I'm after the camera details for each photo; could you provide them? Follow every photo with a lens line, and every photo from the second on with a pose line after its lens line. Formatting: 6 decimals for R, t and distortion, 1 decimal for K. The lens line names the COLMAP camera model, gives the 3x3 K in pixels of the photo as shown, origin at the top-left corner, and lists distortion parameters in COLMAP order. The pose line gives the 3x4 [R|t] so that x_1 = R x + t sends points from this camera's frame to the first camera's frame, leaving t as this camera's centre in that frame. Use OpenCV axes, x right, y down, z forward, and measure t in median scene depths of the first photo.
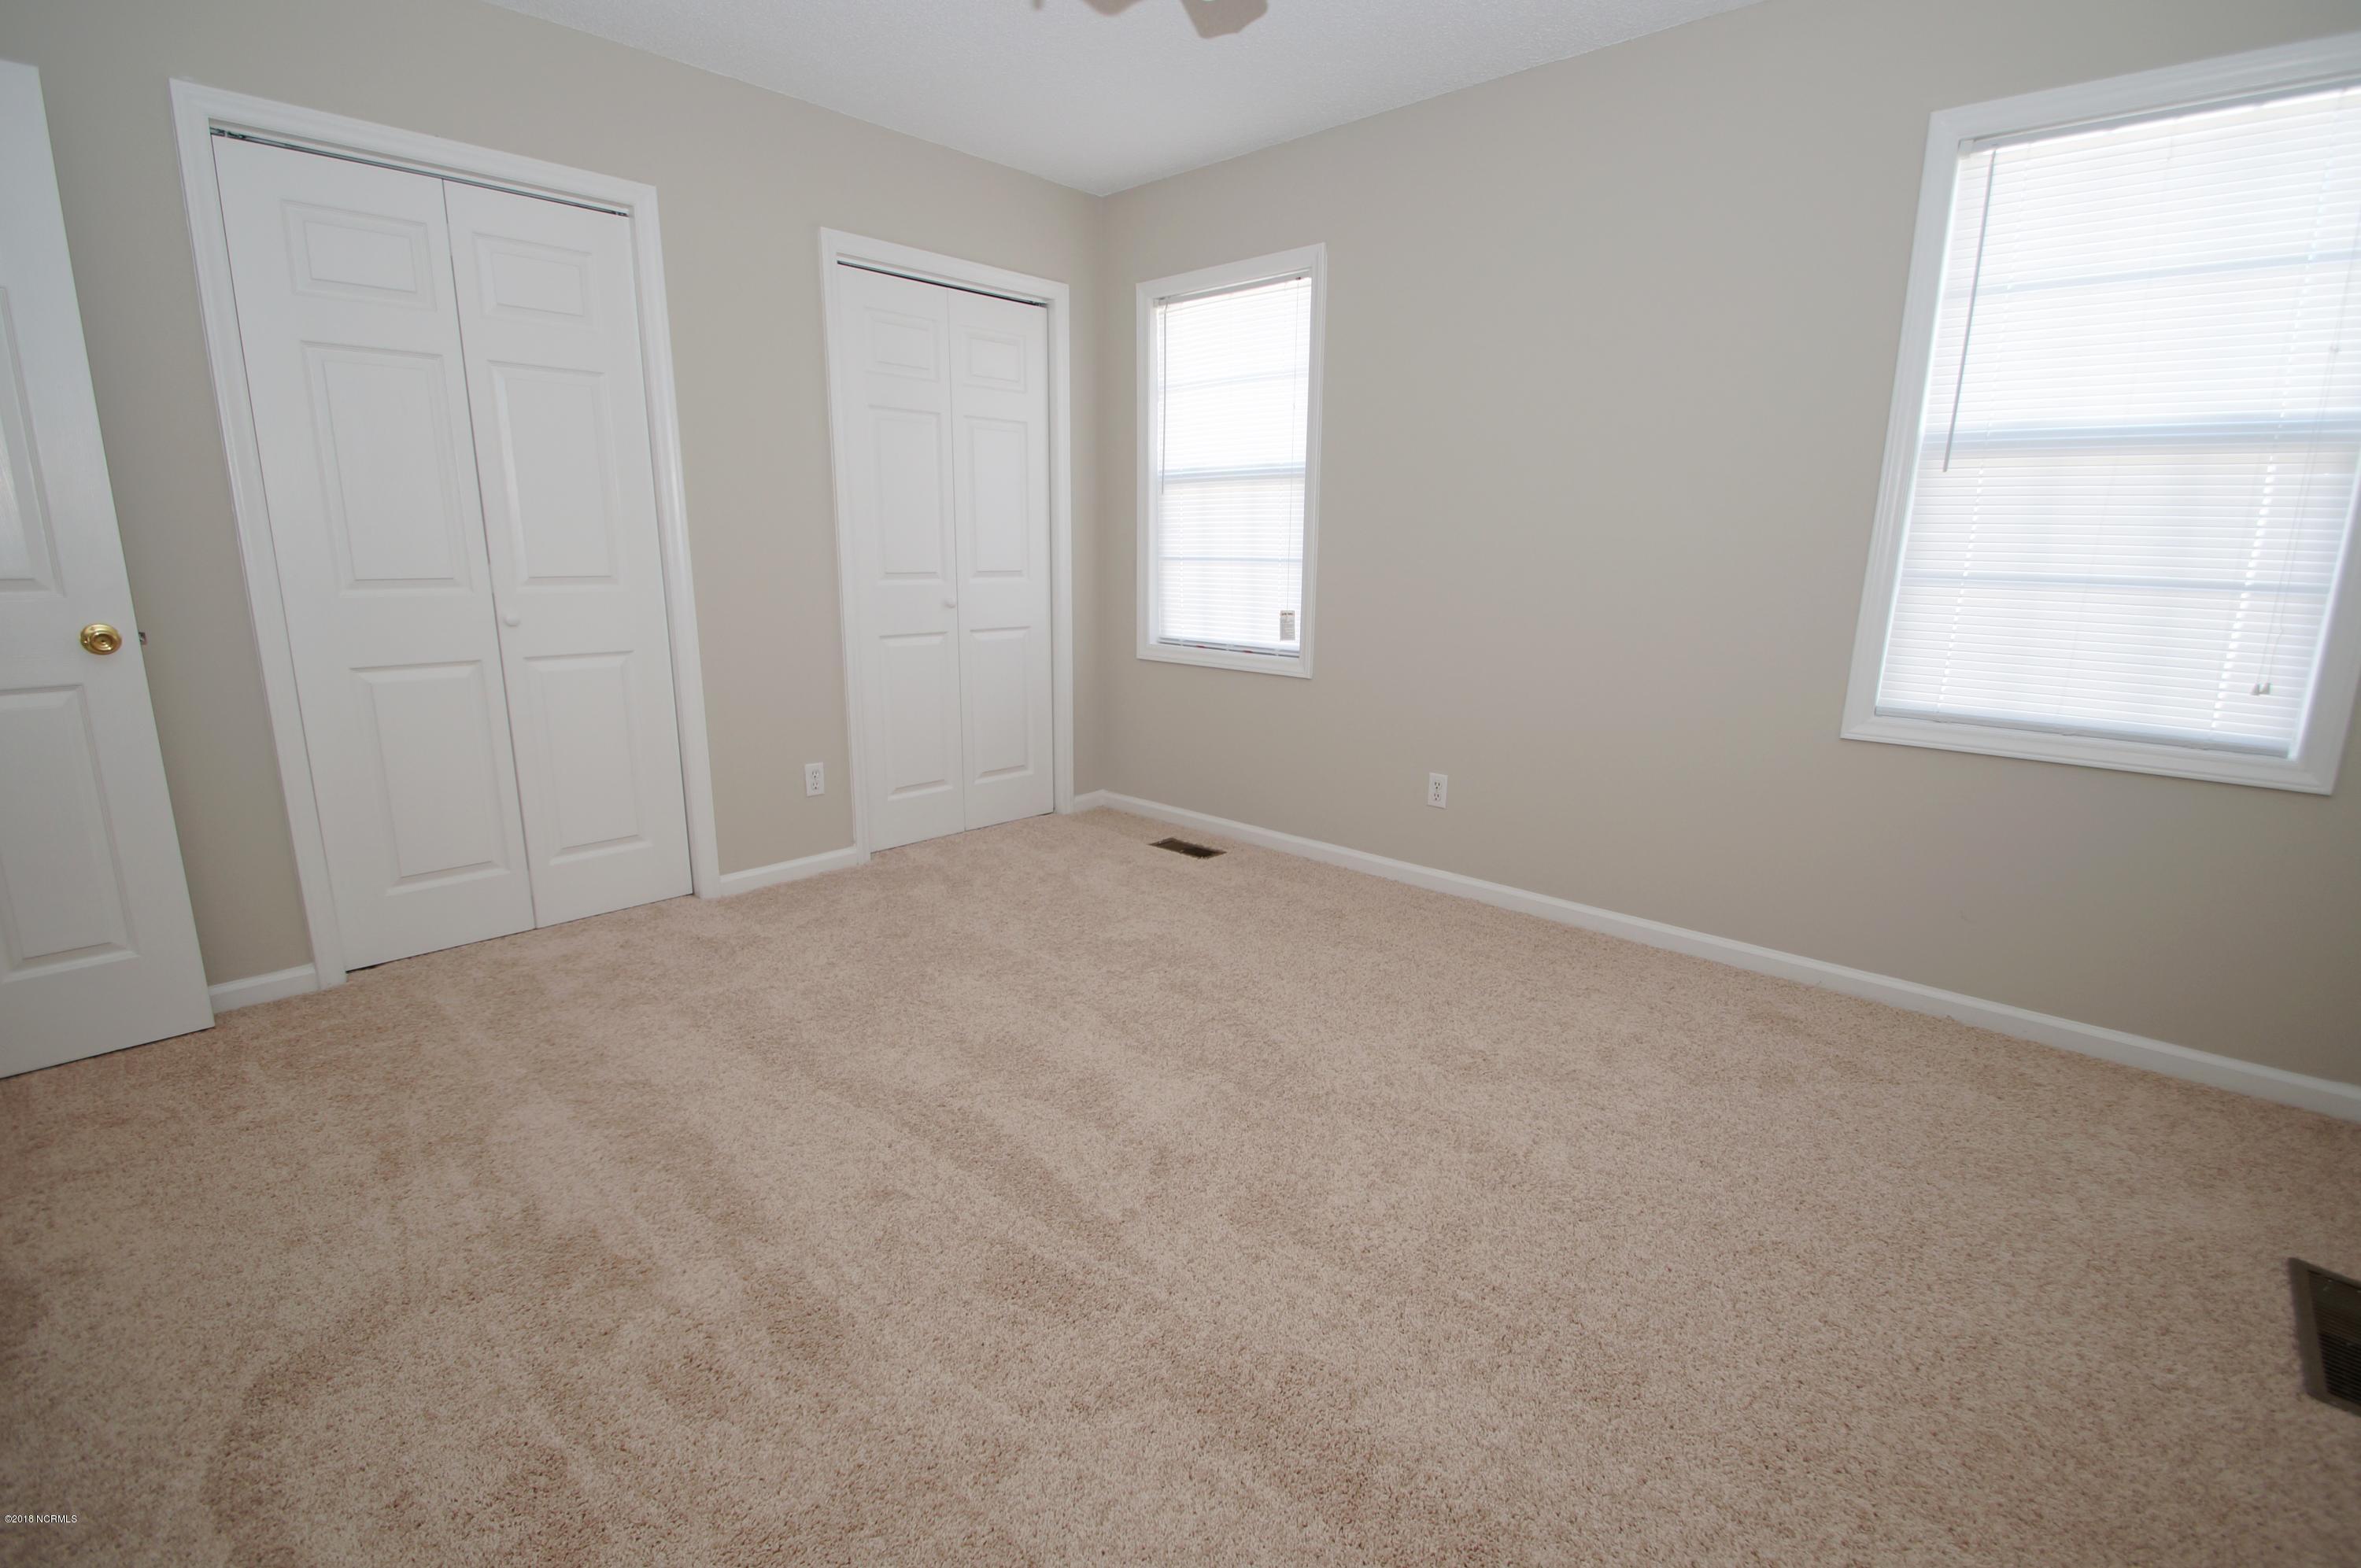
lens RADIAL K [[1165.0, 0, 1173.3], [0, 1165.0, 823.6], [0, 0, 1]] dist [0.000787, -0.016096]
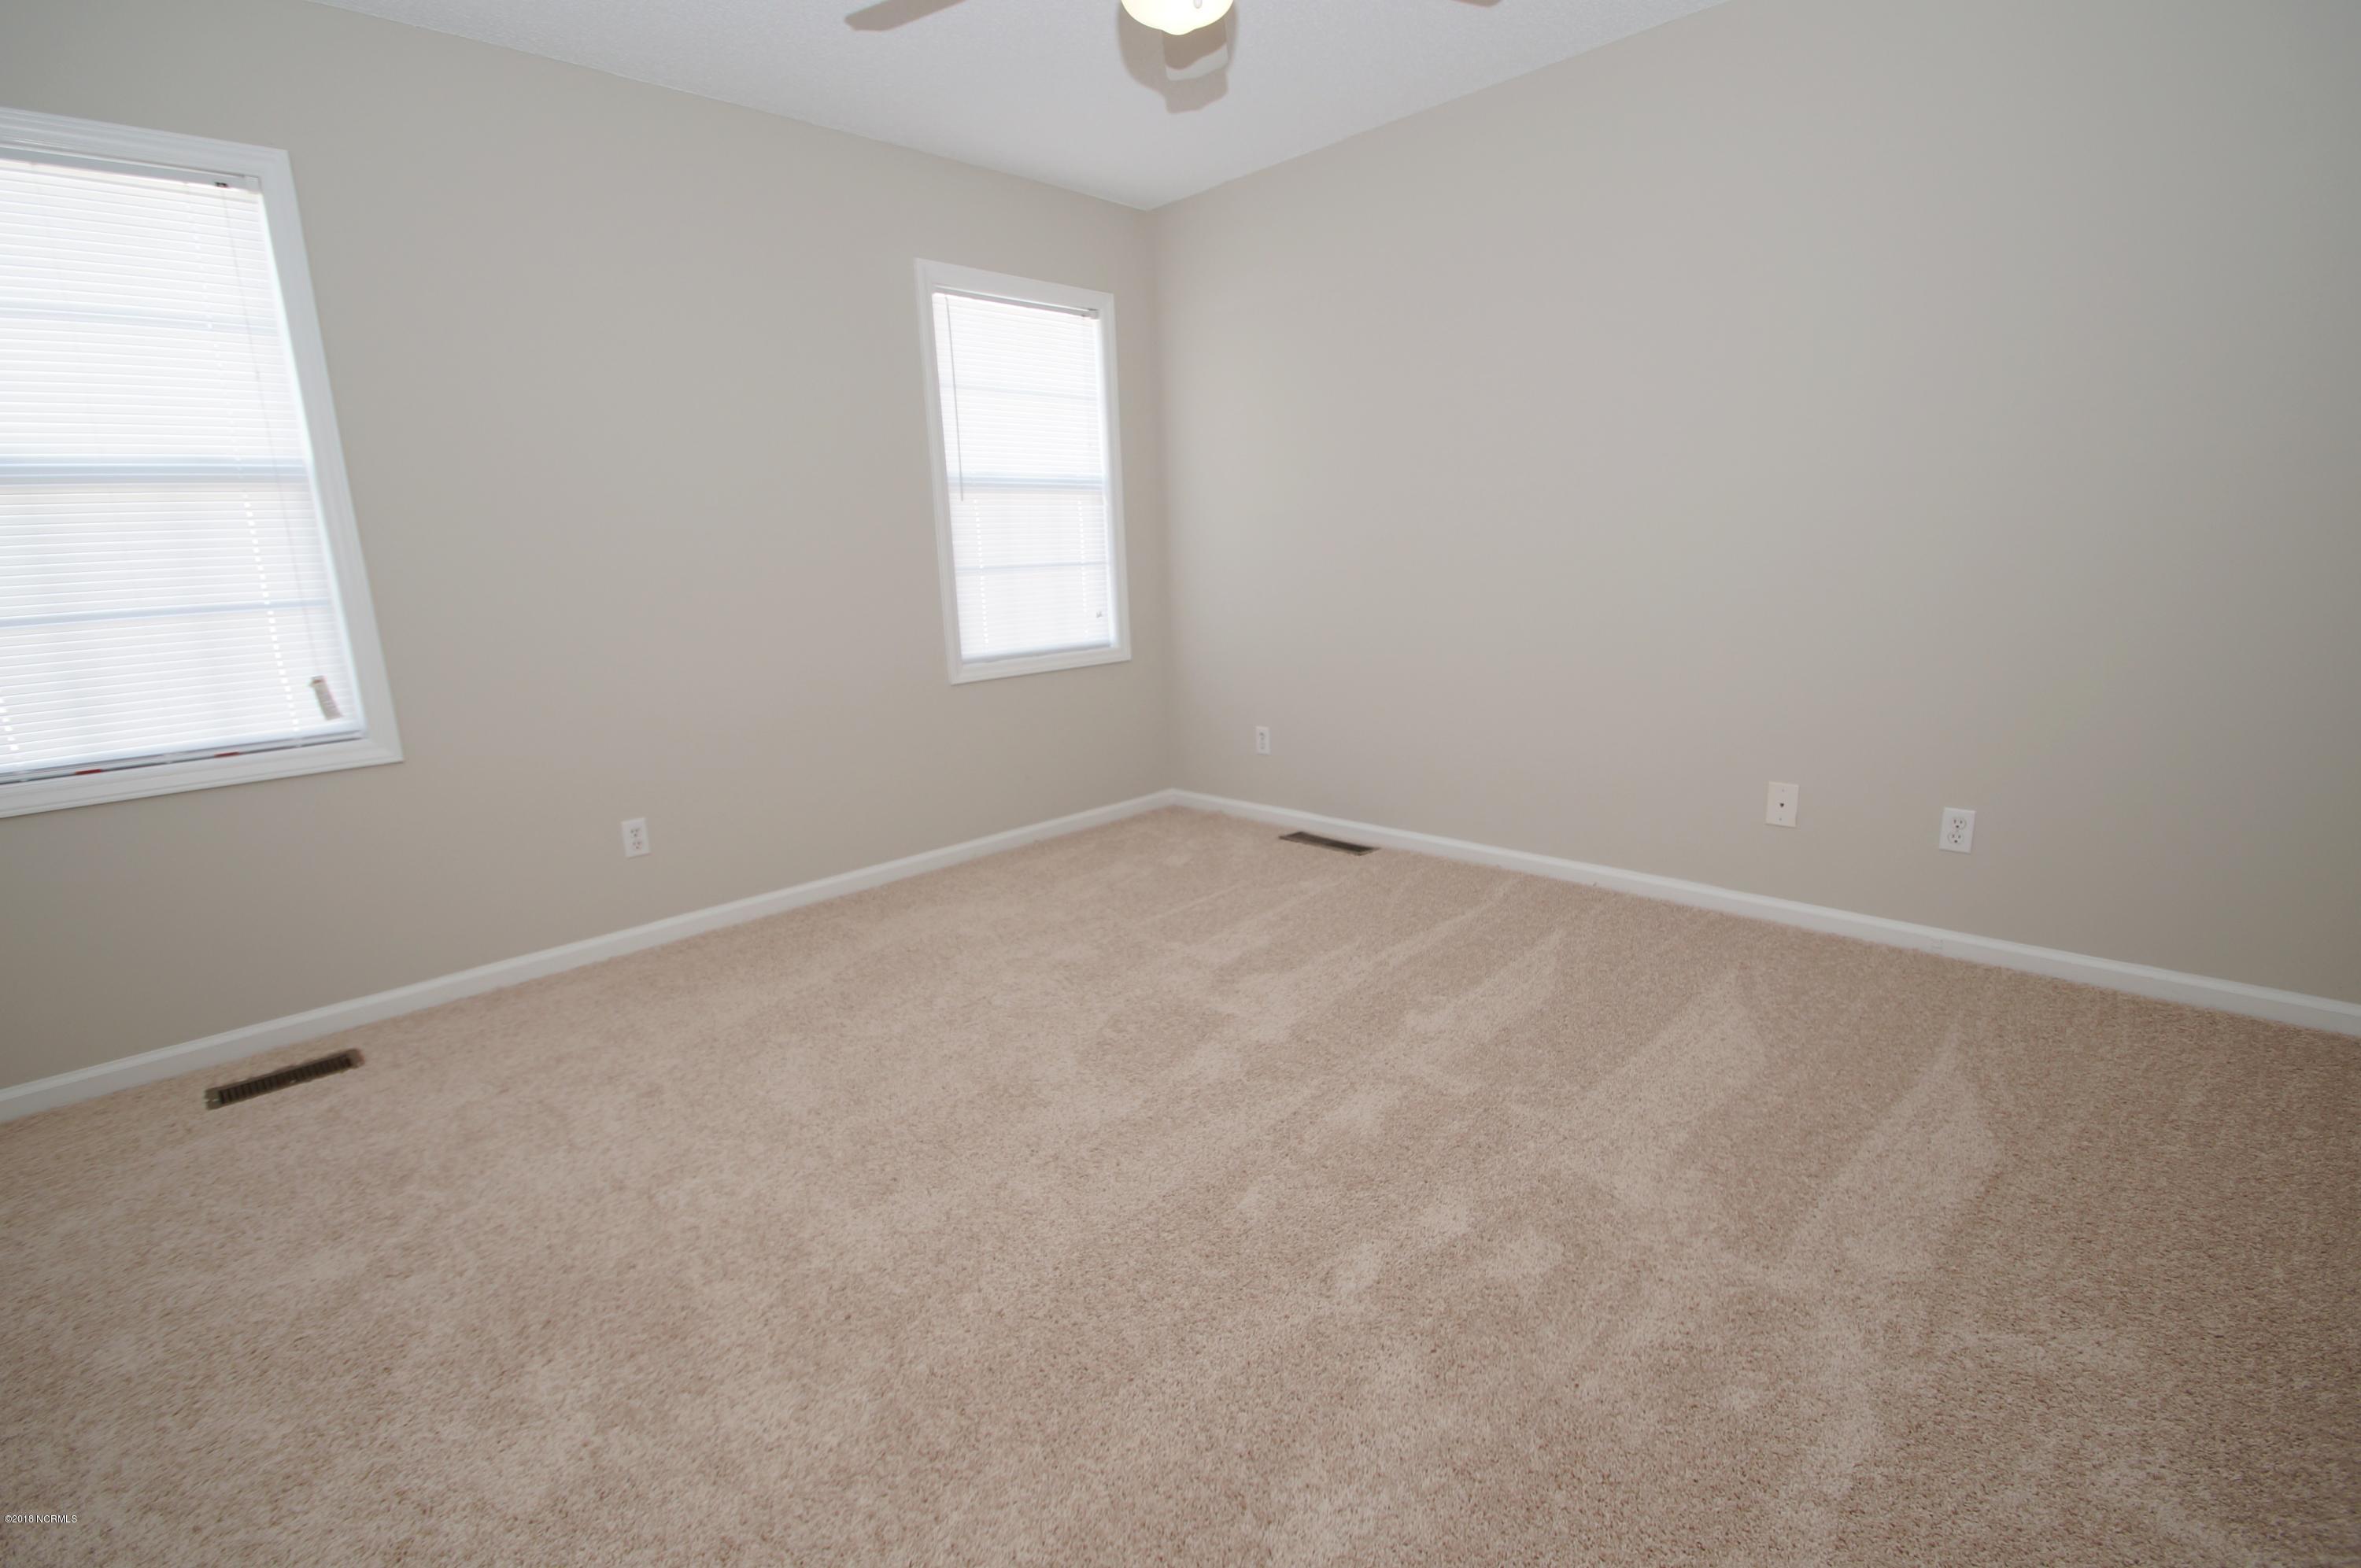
lens RADIAL K [[1034.5, 0, 1168.3], [0, 1034.5, 763.9], [0, 0, 1]] dist [-0.000452, -0.013149]
pose [[0.001228, -0.216263, 0.976334, -0.700796], [0.270165, 0.940101, 0.207897, -0.178291], [-0.962813, 0.263516, 0.059581, 0.710155]]
